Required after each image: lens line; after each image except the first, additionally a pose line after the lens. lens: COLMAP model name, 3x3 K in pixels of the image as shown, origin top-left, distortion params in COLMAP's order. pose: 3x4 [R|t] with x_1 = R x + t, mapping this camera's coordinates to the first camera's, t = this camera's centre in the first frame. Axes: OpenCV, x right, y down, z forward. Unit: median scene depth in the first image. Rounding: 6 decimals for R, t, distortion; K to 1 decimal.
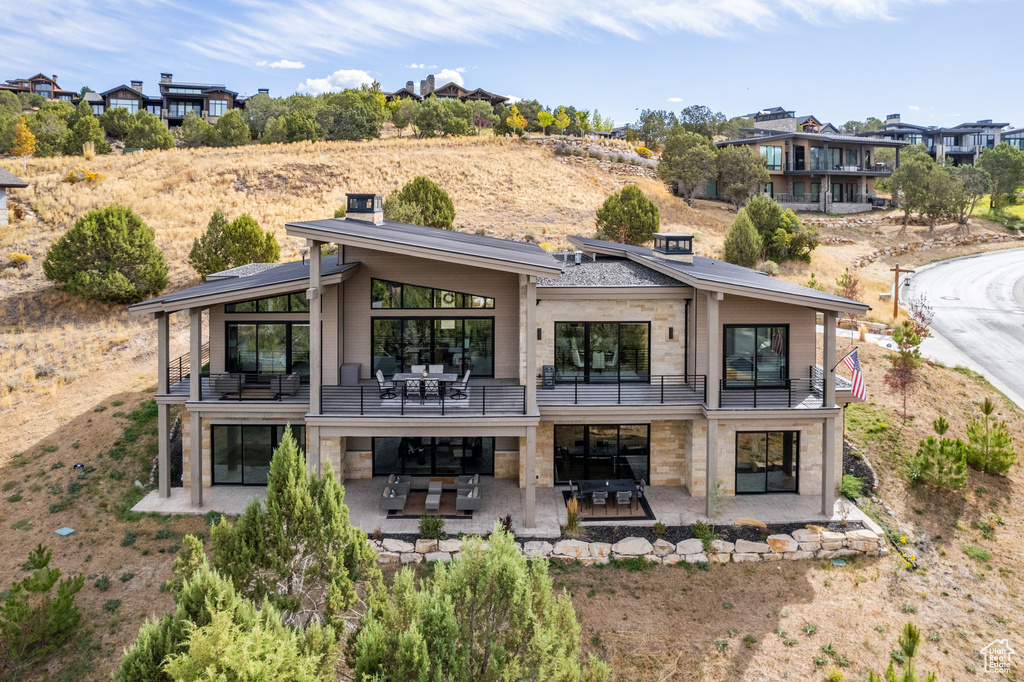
lens RADIAL K [[693.1, 0, 496.7], [0, 693.1, 216.5], [0, 0, 1]] dist [-0.046117, 0.018568]
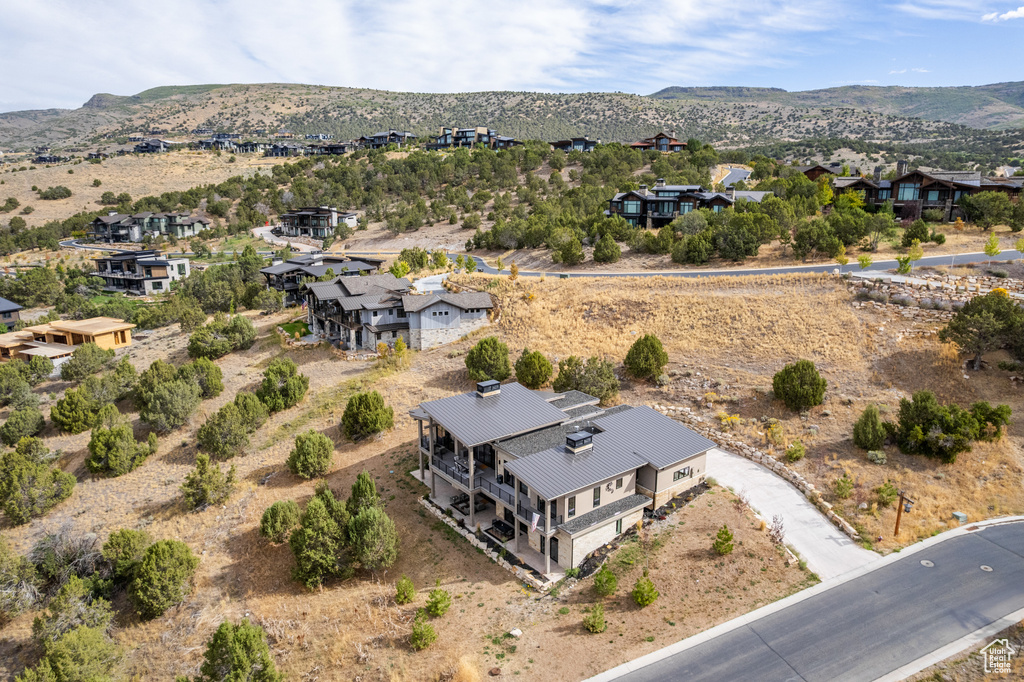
lens RADIAL K [[658.3, 0, 507.4], [0, 658.3, 336.7], [0, 0, 1]] dist [-0.082172, 0.070399]
pose [[0.597552, 0.182603, -0.780761, 1.874681], [-0.013767, 0.975917, 0.217709, -0.803570], [0.801712, -0.119344, 0.585674, -0.332480]]
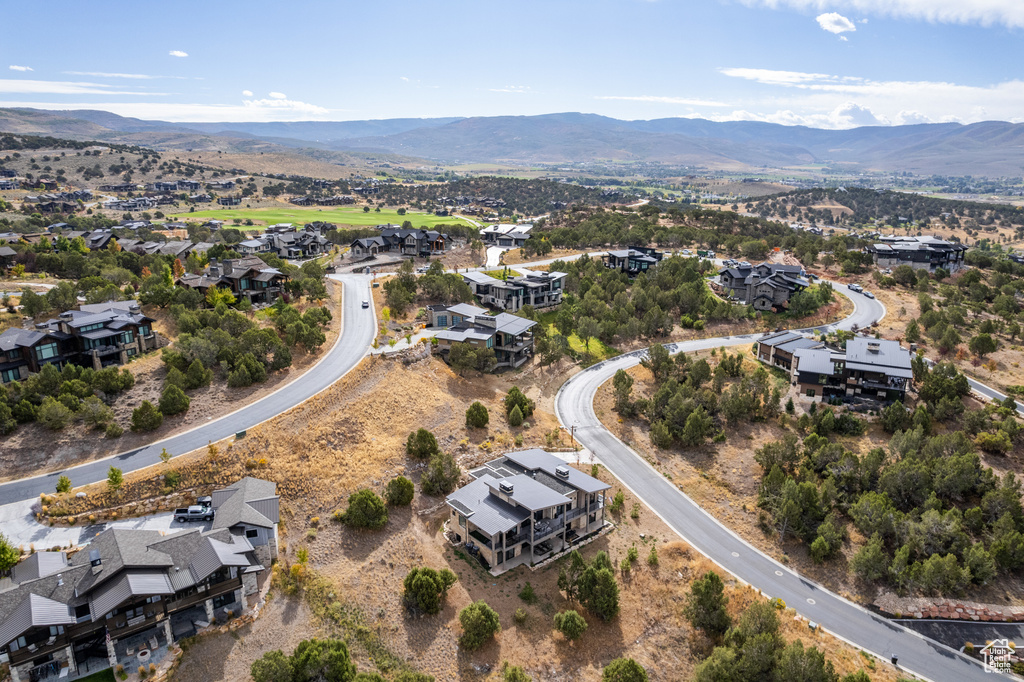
lens RADIAL K [[658.3, 0, 516.6], [0, 658.3, 348.6], [0, 0, 1]] dist [-0.082172, 0.070399]
pose [[0.762990, -0.174274, 0.622474, -2.602480], [0.009131, 0.965781, 0.259197, -1.939404], [-0.646345, -0.192081, 0.738473, -1.792601]]
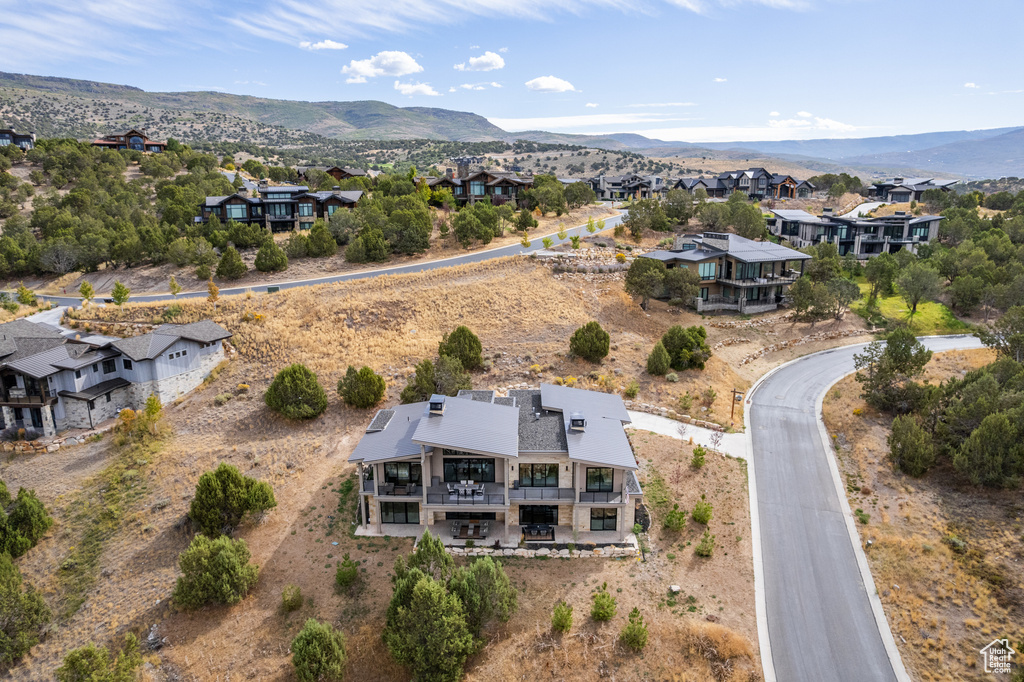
lens RADIAL K [[658.3, 0, 509.5], [0, 658.3, 349.5], [0, 0, 1]] dist [-0.082172, 0.070399]
pose [[0.999415, 0.003608, -0.034017, 0.127638], [0.004153, 0.974272, 0.225339, -0.758170], [0.033955, -0.225349, 0.973686, -1.157441]]
